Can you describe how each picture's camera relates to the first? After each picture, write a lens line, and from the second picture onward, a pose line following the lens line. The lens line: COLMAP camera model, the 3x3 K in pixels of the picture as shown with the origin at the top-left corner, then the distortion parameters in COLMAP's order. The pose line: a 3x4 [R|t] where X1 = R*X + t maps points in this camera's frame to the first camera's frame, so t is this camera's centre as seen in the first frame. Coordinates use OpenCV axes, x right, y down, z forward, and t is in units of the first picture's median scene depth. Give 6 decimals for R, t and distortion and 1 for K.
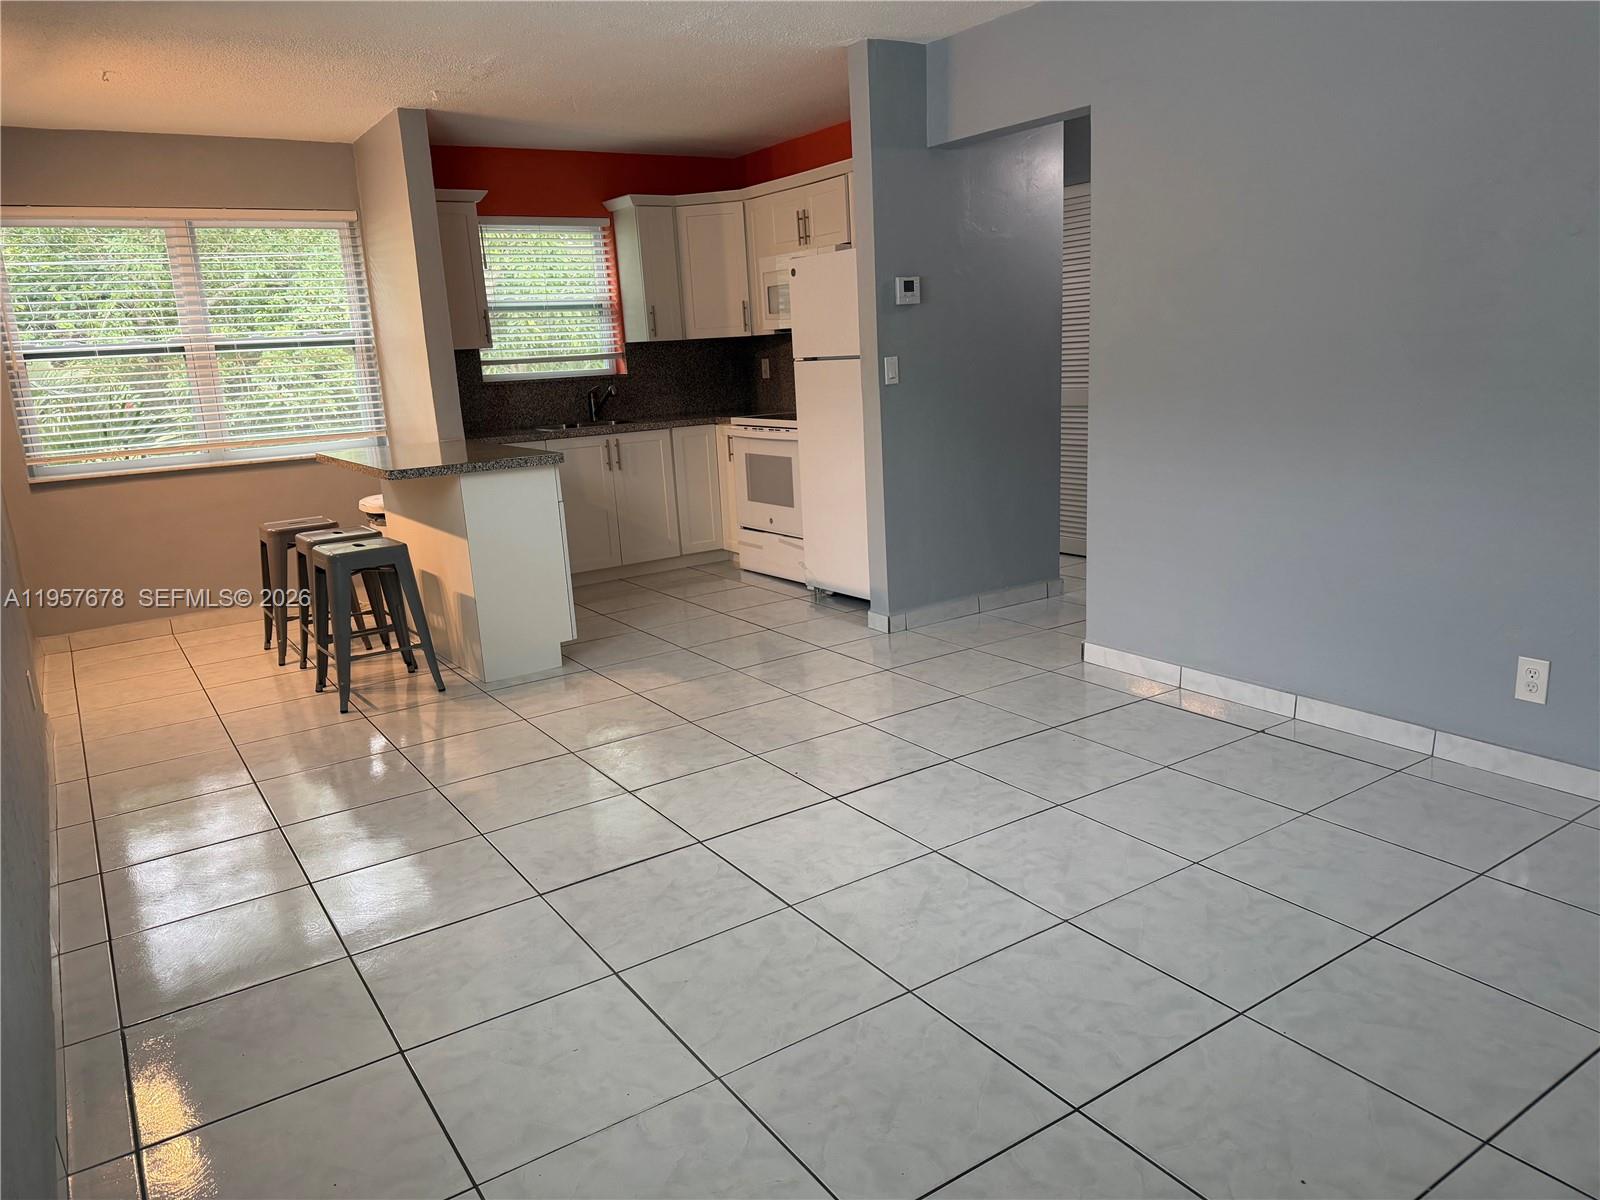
lens RADIAL K [[1118.8, 0, 801.7], [0, 1118.8, 609.7], [0, 0, 1]] dist [0.073969, -0.094278]
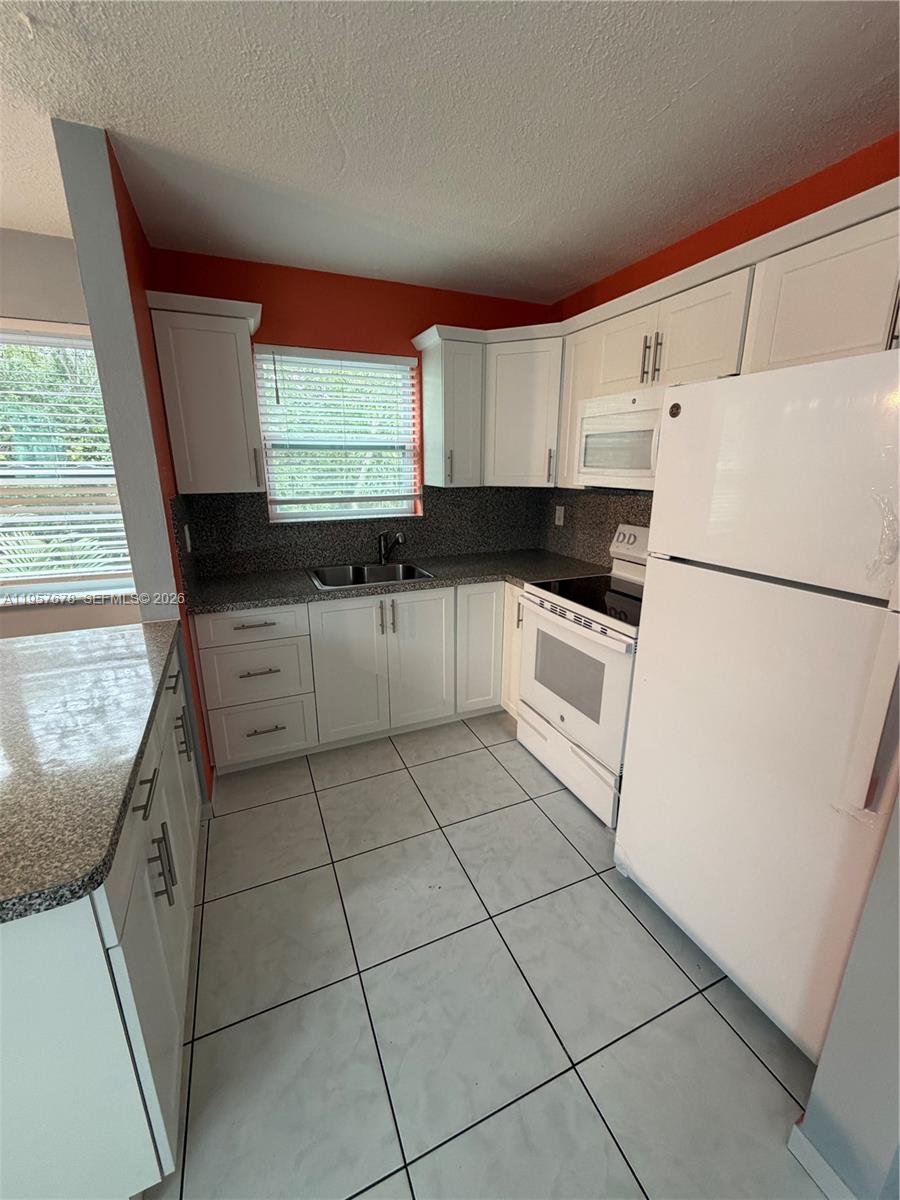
lens RADIAL K [[480.5, 0, 447.4], [0, 480.5, 595.5], [0, 0, 1]] dist [0.001068, 0.000911]
pose [[0.981241, 0.100409, -0.164573, -0.065552], [-0.093505, 0.994403, 0.049198, -0.192617], [0.168591, -0.032887, 0.985137, 0.684230]]
